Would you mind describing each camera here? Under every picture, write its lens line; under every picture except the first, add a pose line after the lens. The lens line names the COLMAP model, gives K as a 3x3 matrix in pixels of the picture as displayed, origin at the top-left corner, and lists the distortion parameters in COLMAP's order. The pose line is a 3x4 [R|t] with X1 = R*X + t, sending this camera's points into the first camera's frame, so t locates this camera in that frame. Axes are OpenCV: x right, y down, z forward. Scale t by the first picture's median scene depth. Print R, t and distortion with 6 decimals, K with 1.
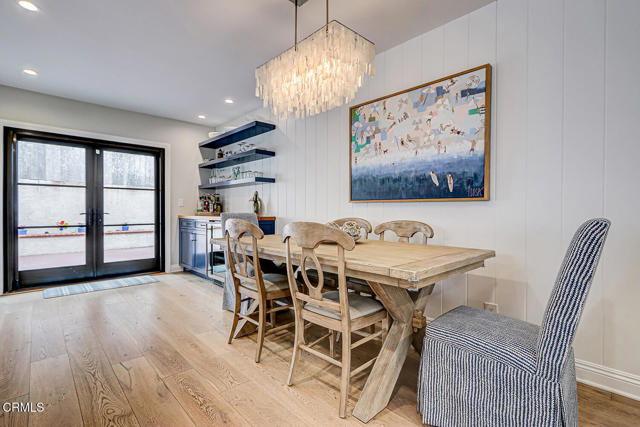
lens RADIAL K [[294.1, 0, 316.2], [0, 294.1, 212.5], [0, 0, 1]] dist [-0.001568, -0.001686]
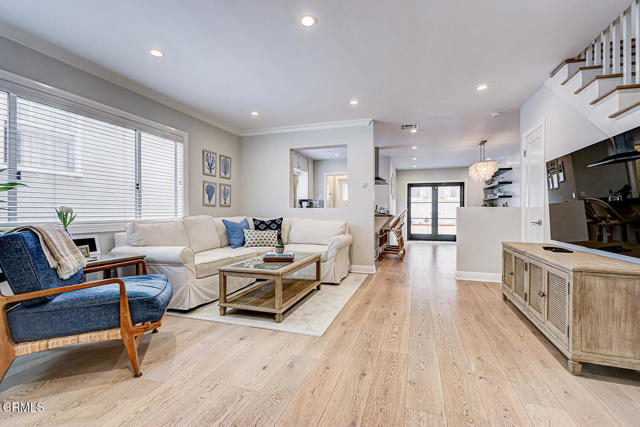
lens RADIAL K [[294.1, 0, 309.3], [0, 294.1, 211.8], [0, 0, 1]] dist [-0.001568, -0.001686]
pose [[0.446326, -0.000606, -0.894870, 1.066889], [-0.006420, 0.999972, -0.003879, 0.007322], [0.894847, 0.007477, 0.446310, -1.127647]]
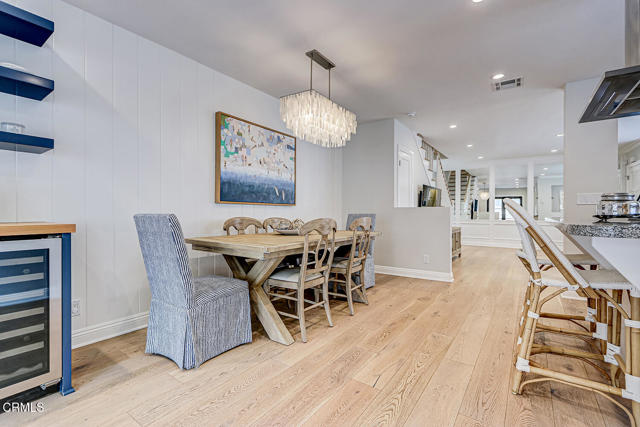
lens RADIAL K [[294.1, 0, 311.2], [0, 294.1, 212.1], [0, 0, 1]] dist [-0.001568, -0.001686]
pose [[-0.175644, -0.001676, 0.984452, -0.787780], [0.002898, 0.999993, 0.002219, -0.002236], [-0.984449, 0.003243, -0.175638, 0.705415]]
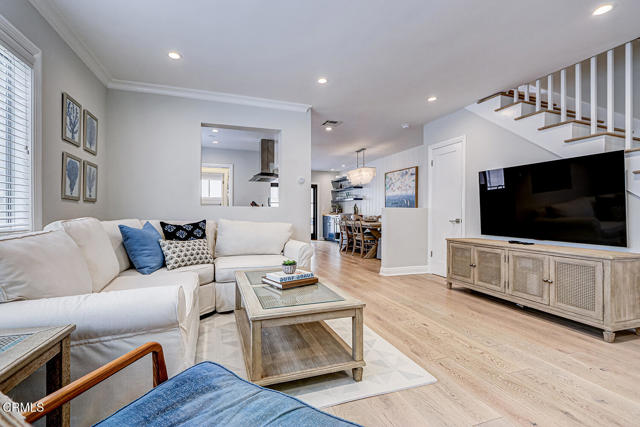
lens RADIAL K [[294.1, 0, 314.9], [0, 294.1, 211.6], [0, 0, 1]] dist [-0.001568, -0.001686]
pose [[0.905953, 0.000992, -0.423377, 0.535093], [-0.005163, 0.999949, -0.008704, 0.010108], [0.423346, 0.010071, 0.905912, -1.325748]]
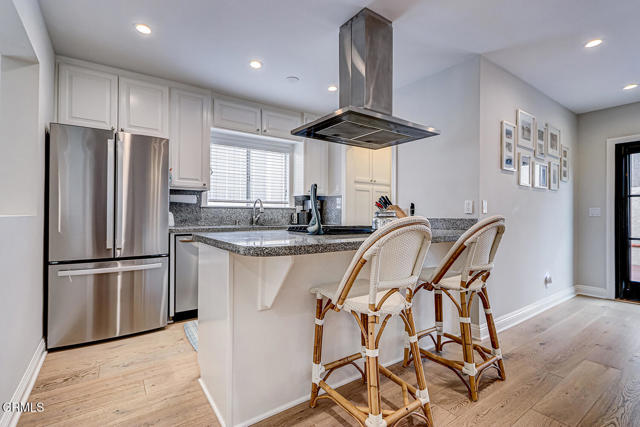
lens RADIAL K [[294.1, 0, 315.6], [0, 294.1, 210.9], [0, 0, 1]] dist [-0.001568, -0.001686]
pose [[-0.159529, -0.013451, -0.987102, 0.174705], [-0.007639, 0.999894, -0.012391, -0.024373], [0.987164, 0.005564, -0.159615, 0.073671]]
